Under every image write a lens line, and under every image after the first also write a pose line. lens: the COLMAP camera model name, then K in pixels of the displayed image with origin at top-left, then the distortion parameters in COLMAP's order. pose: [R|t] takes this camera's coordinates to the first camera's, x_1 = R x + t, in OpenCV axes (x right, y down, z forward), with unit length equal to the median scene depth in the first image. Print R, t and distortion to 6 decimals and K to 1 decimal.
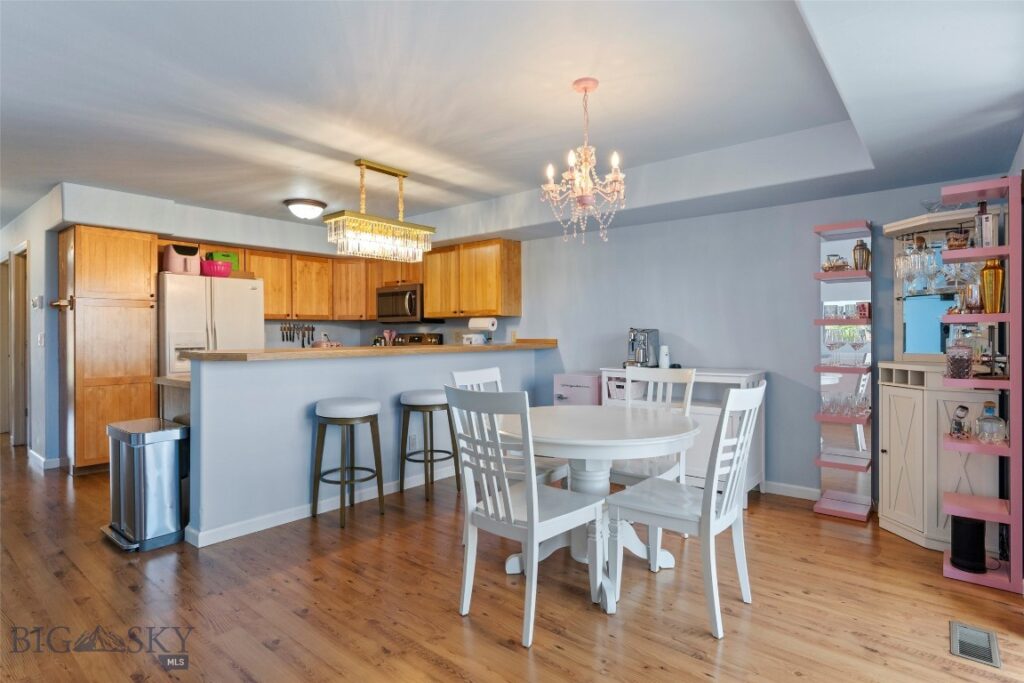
lens RADIAL K [[551.9, 0, 509.3], [0, 551.9, 335.8], [0, 0, 1]] dist [0.007260, 0.000847]
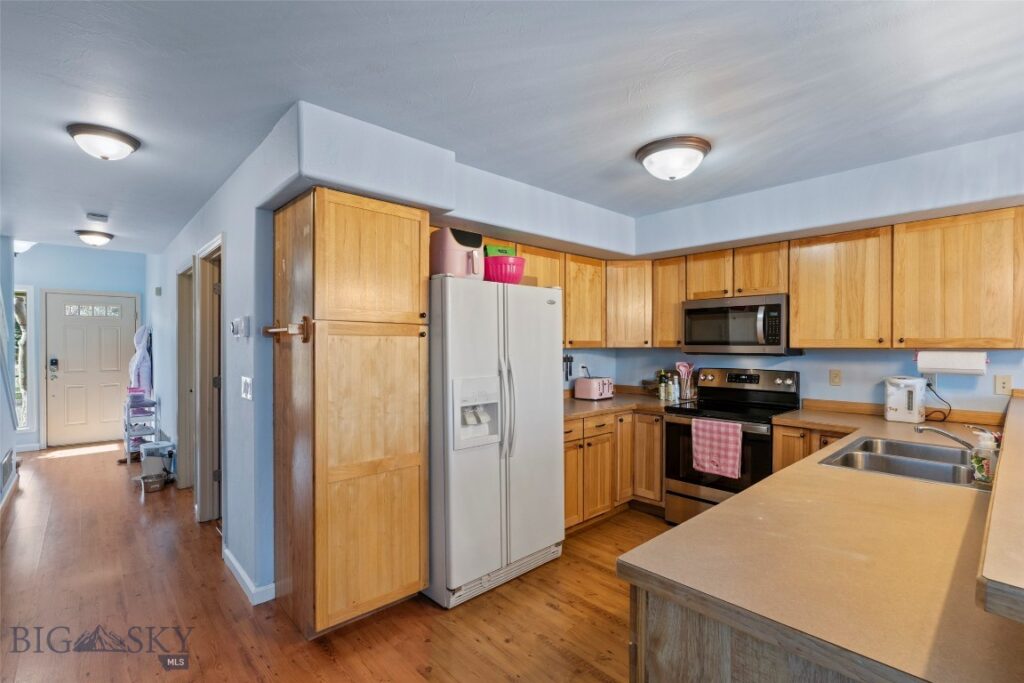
lens RADIAL K [[469.5, 0, 509.4], [0, 469.5, 346.3], [0, 0, 1]] dist [-0.008592, 0.001898]
pose [[0.993367, 0.004460, -0.114902, -0.449284], [-0.004095, 0.999986, 0.003410, -0.038072], [0.114915, -0.002917, 0.993371, 0.470700]]
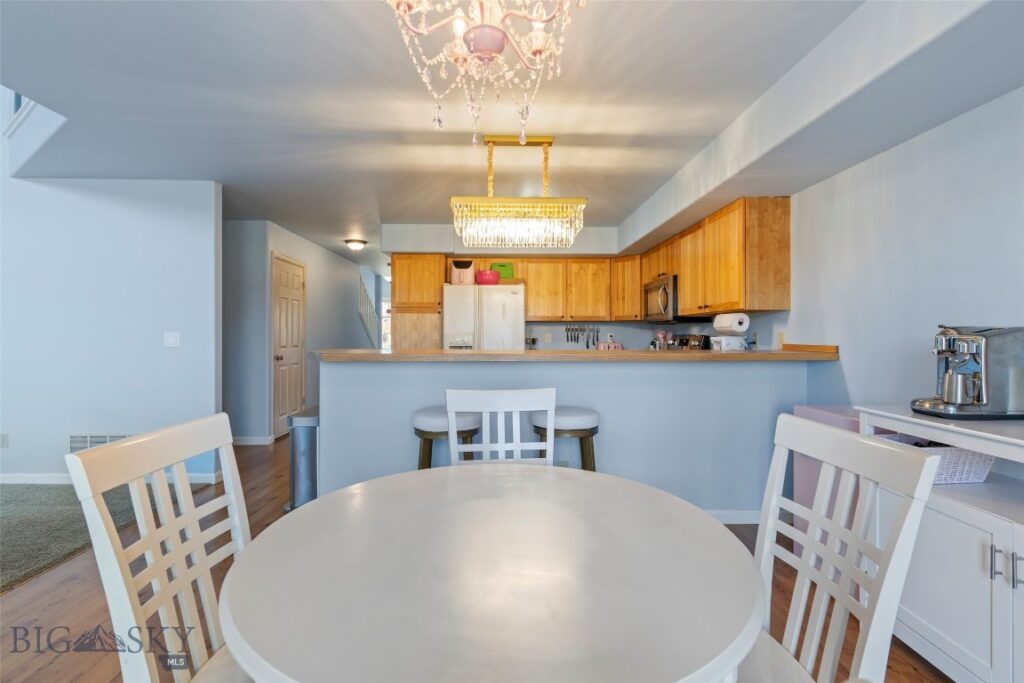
lens RADIAL K [[469.5, 0, 500.8], [0, 469.5, 335.5], [0, 0, 1]] dist [-0.008592, 0.001898]
pose [[0.652850, 0.005801, -0.757465, 0.220150], [-0.007167, 0.999973, 0.001480, -0.003191], [0.757453, 0.004463, 0.652874, 0.375518]]
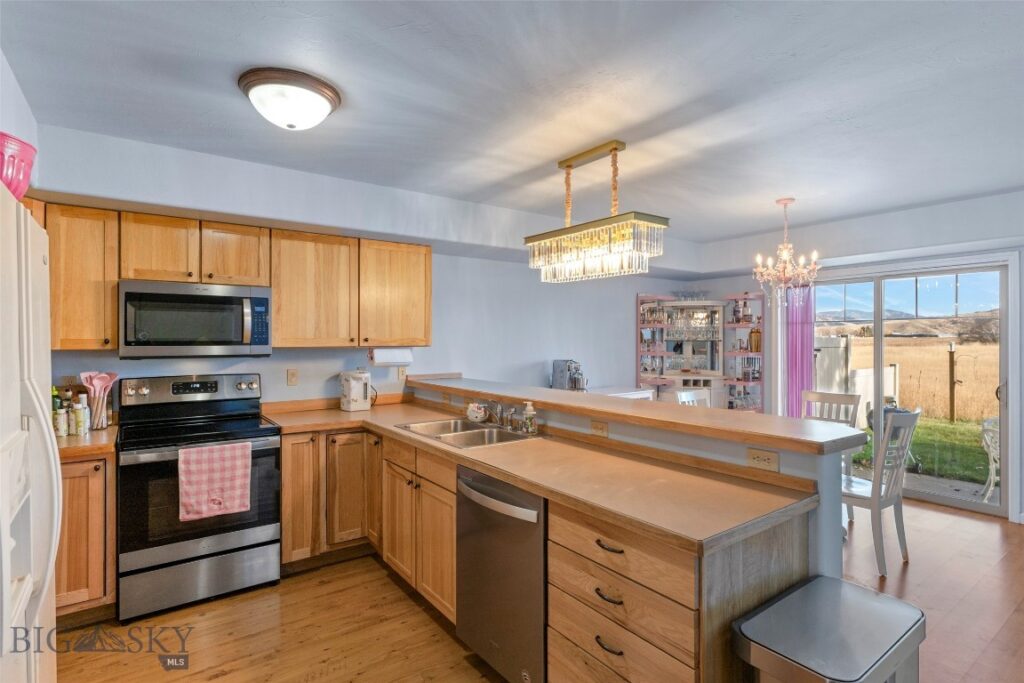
lens RADIAL K [[511.9, 0, 520.5], [0, 511.9, 336.9], [0, 0, 1]] dist [0.001054, 0.001214]
pose [[0.222373, 0.007811, 0.974930, -0.668758], [0.001603, 0.999964, -0.008377, -0.042384], [-0.974960, 0.003426, 0.222353, 0.688891]]
